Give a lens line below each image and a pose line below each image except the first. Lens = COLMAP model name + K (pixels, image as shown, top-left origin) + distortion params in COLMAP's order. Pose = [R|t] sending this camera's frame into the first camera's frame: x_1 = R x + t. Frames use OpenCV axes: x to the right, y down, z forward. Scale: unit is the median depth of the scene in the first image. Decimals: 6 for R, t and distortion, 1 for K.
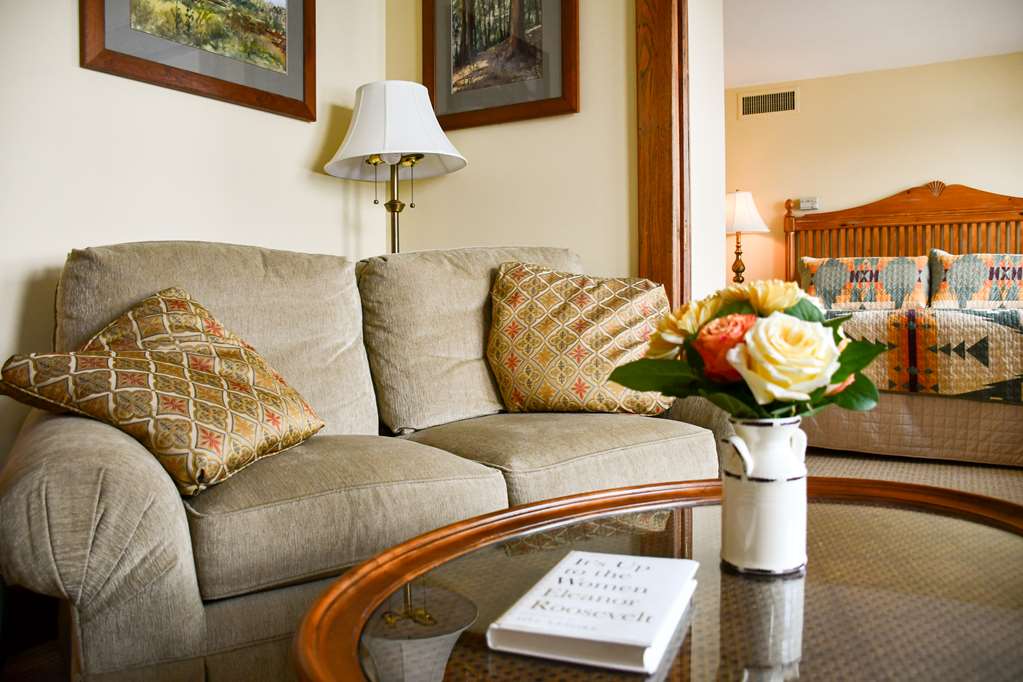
lens RADIAL K [[808.9, 0, 509.1], [0, 808.9, 340.8], [0, 0, 1]] dist [-0.149144, 0.113934]
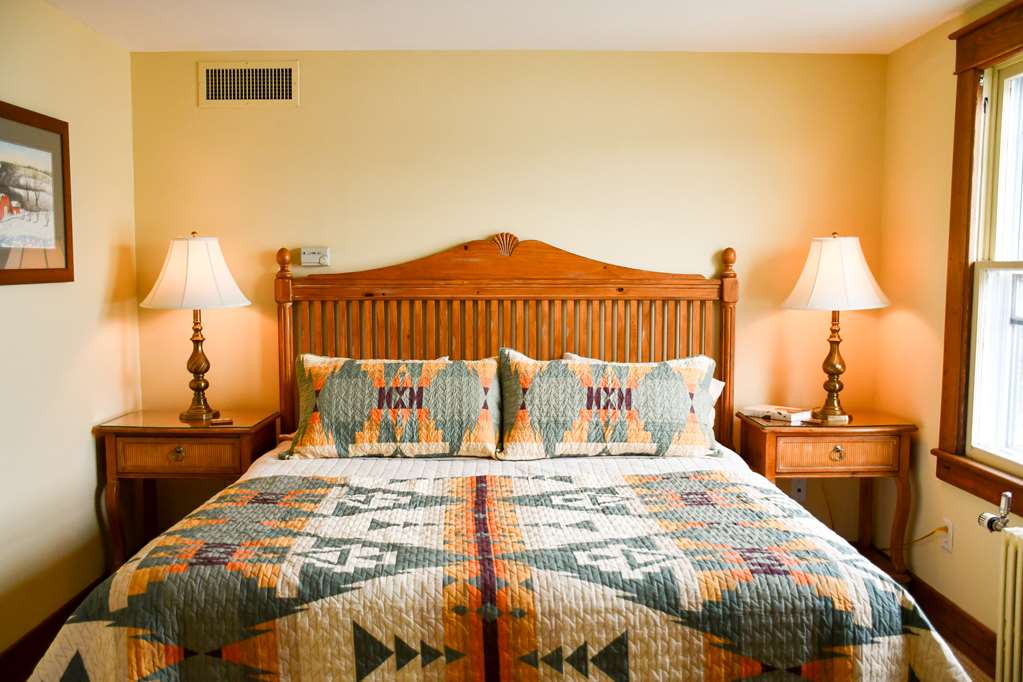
lens RADIAL K [[895.8, 0, 511.5], [0, 895.8, 341.0], [0, 0, 1]] dist [-0.107213, 0.135491]
pose [[0.858611, -0.035427, 0.511402, 0.333263], [0.014985, 0.998917, 0.044041, -0.295286], [-0.512408, -0.030151, 0.858213, 0.702991]]
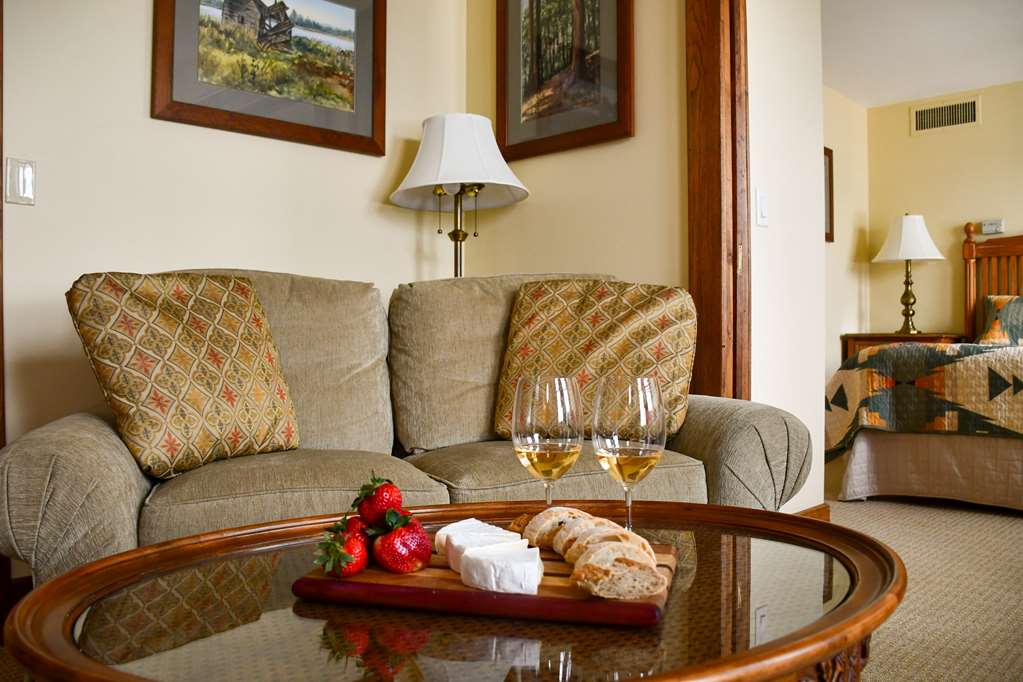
lens RADIAL K [[851.8, 0, 511.5], [0, 851.8, 341.0], [0, 0, 1]] dist [-0.152854, 0.113077]
pose [[0.968496, 0.009428, -0.248851, 0.189922], [-0.021247, 0.998768, -0.044852, 0.012757], [0.248121, 0.048726, 0.967503, -0.019106]]
